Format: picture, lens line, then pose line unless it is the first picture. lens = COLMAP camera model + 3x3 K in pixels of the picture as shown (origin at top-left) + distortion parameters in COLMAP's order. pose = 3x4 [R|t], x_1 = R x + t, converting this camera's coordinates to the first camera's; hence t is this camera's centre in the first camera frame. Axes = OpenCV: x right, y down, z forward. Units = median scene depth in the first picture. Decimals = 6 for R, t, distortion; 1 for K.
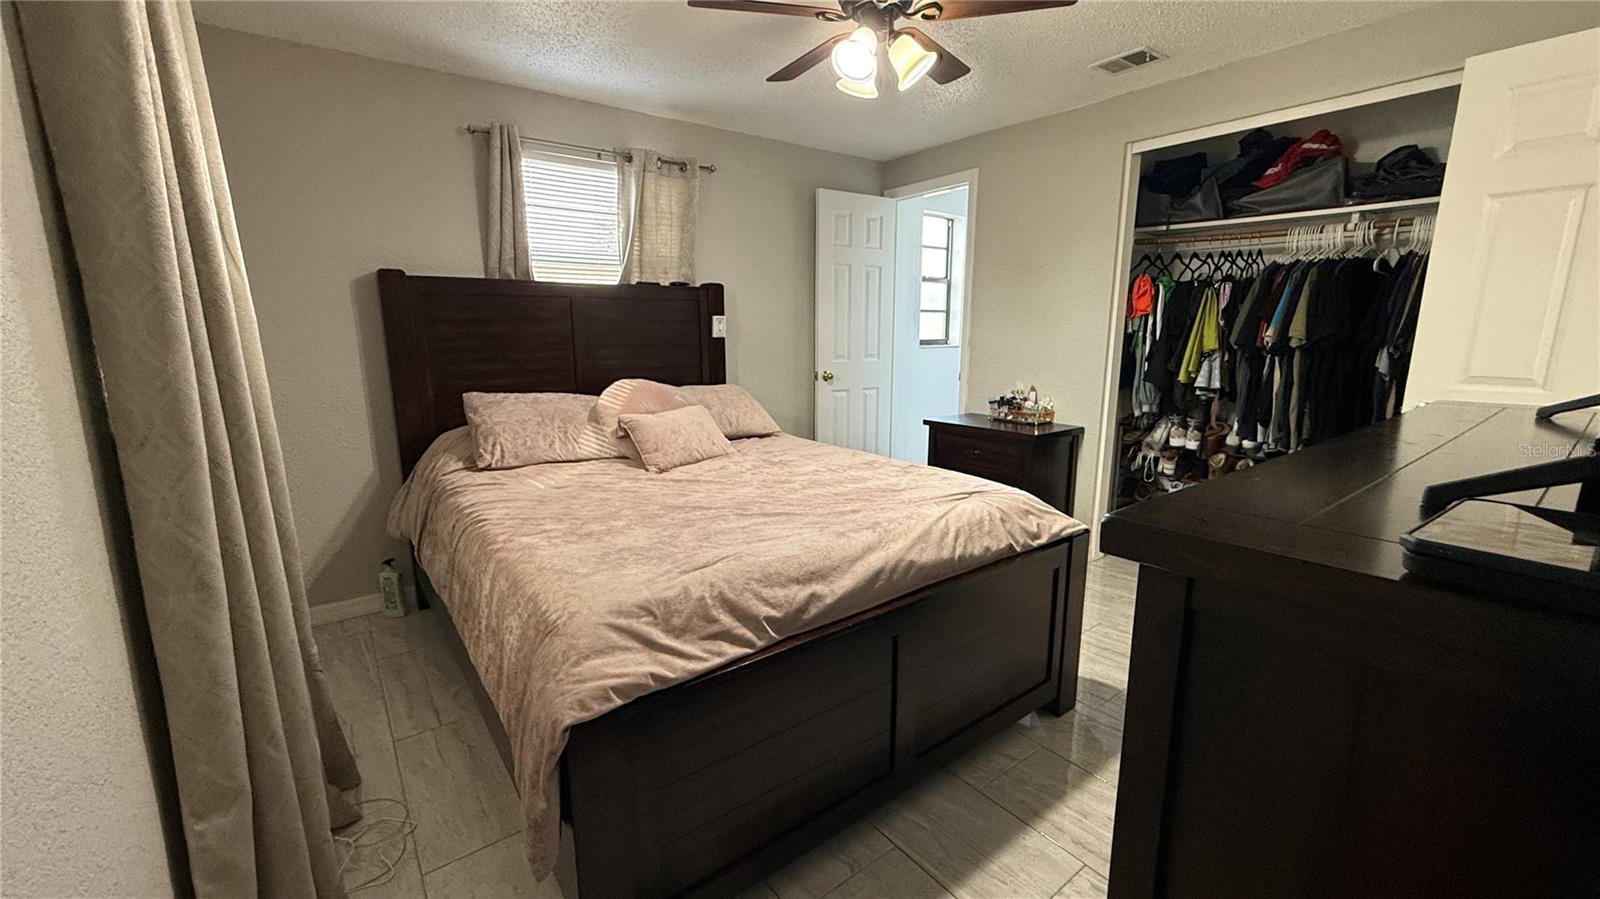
lens RADIAL K [[634.5, 0, 805.5], [0, 634.5, 449.5], [0, 0, 1]] dist [-0.002649, 0.000601]
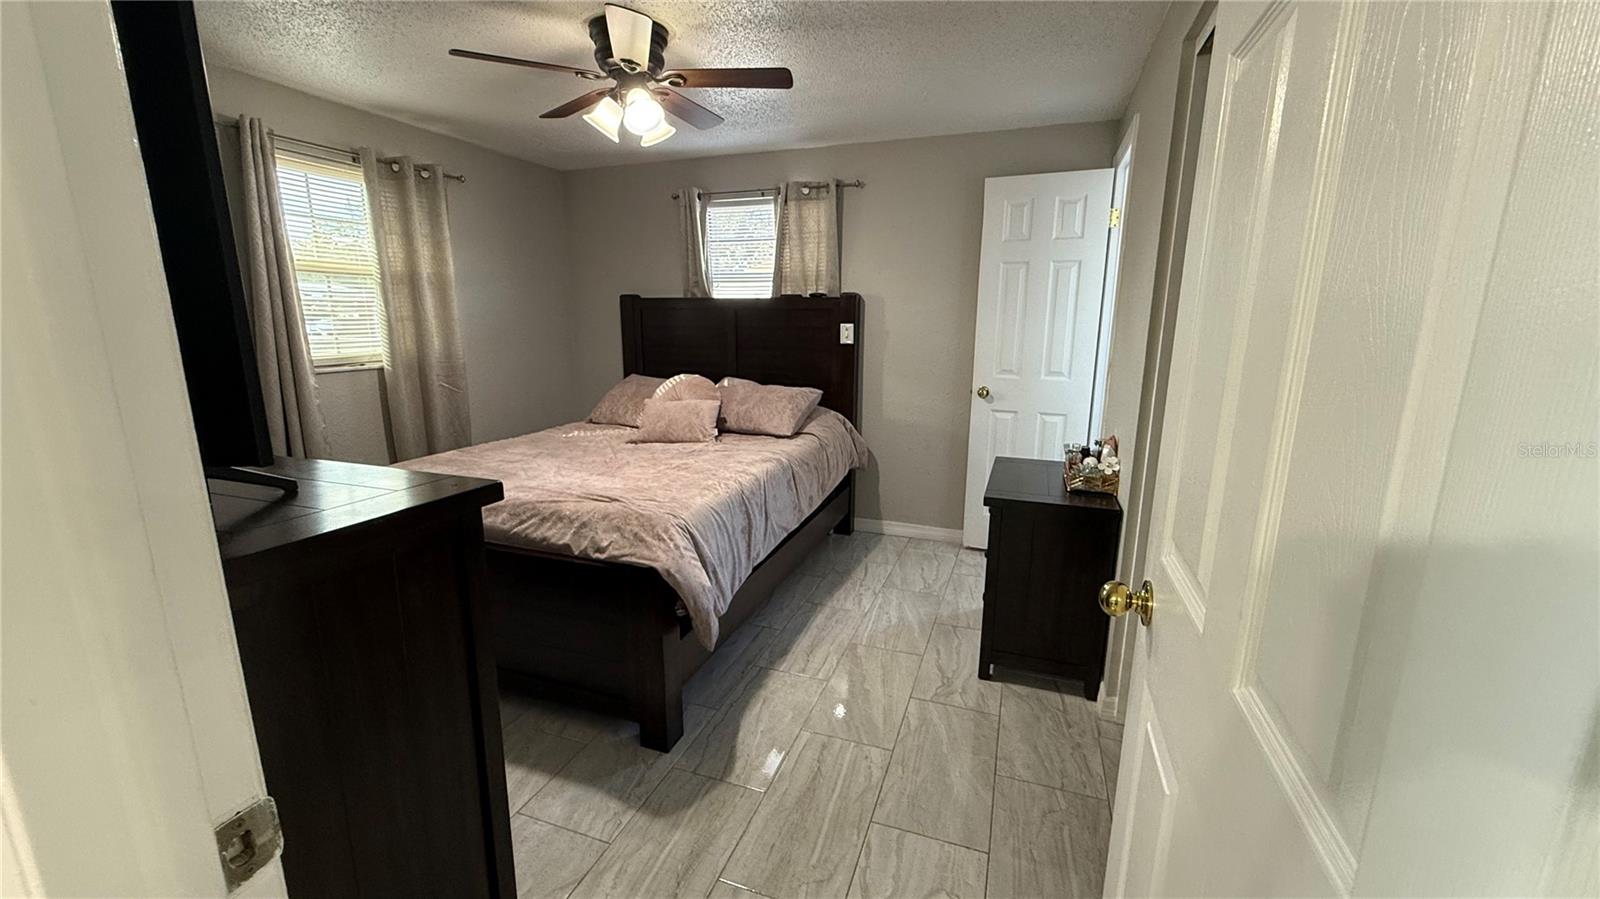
lens RADIAL K [[634.5, 0, 798.8], [0, 634.5, 445.4], [0, 0, 1]] dist [-0.002649, 0.000601]
pose [[0.534342, 0.170636, -0.827866, 0.757936], [-0.167344, 0.981382, 0.094266, -0.101107], [0.828537, 0.088168, 0.552949, 0.379538]]
